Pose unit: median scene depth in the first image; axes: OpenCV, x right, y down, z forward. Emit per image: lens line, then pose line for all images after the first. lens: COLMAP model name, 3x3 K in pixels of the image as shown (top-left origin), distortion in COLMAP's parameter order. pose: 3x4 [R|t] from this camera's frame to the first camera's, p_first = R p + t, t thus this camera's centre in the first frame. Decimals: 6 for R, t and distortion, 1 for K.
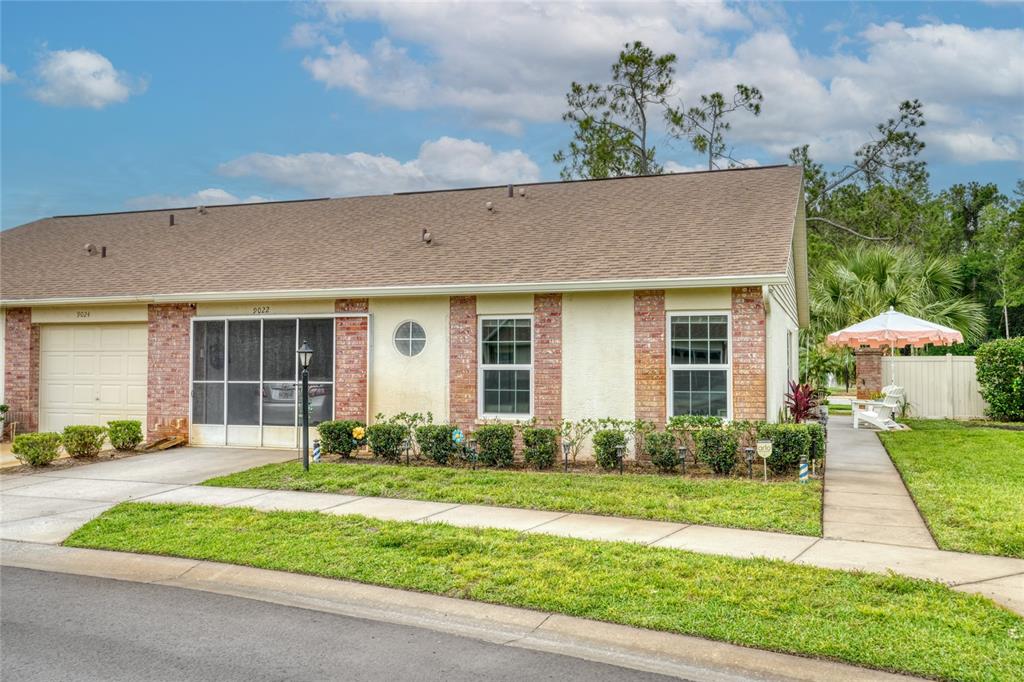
lens RADIAL K [[895.8, 0, 510.3], [0, 895.8, 338.7], [0, 0, 1]] dist [0.000014, 0.002323]
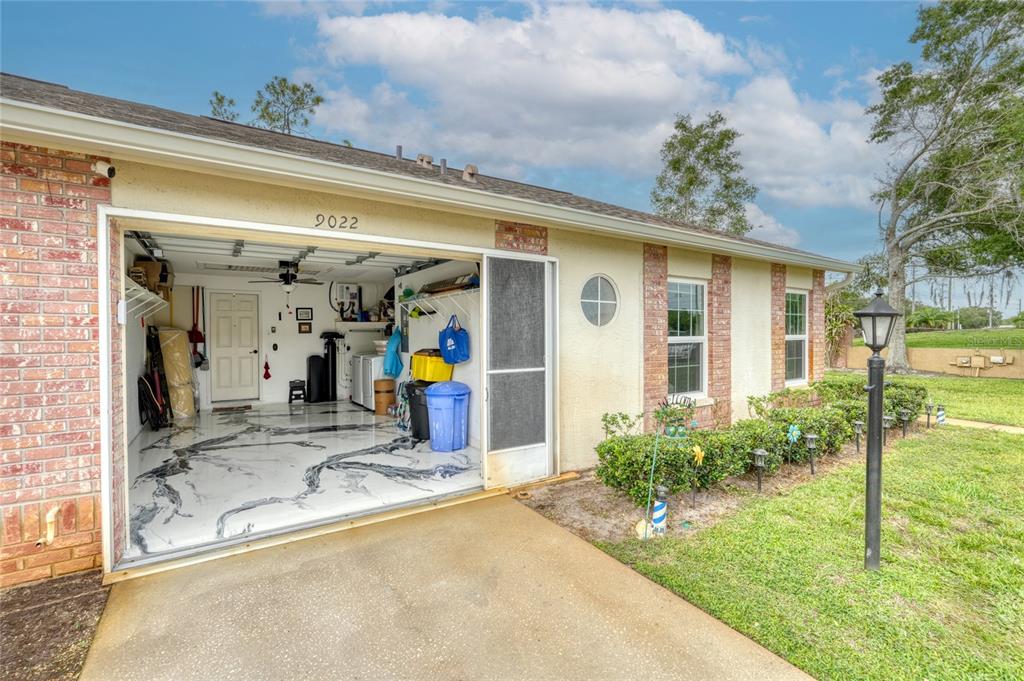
lens RADIAL K [[463.5, 0, 514.0], [0, 463.5, 341.9], [0, 0, 1]] dist [0.001184, 0.002338]
pose [[0.602678, -0.012975, 0.797879, -0.450771], [-0.014602, 0.999521, 0.027284, 0.023743], [-0.797851, -0.028094, 0.602200, 0.851459]]
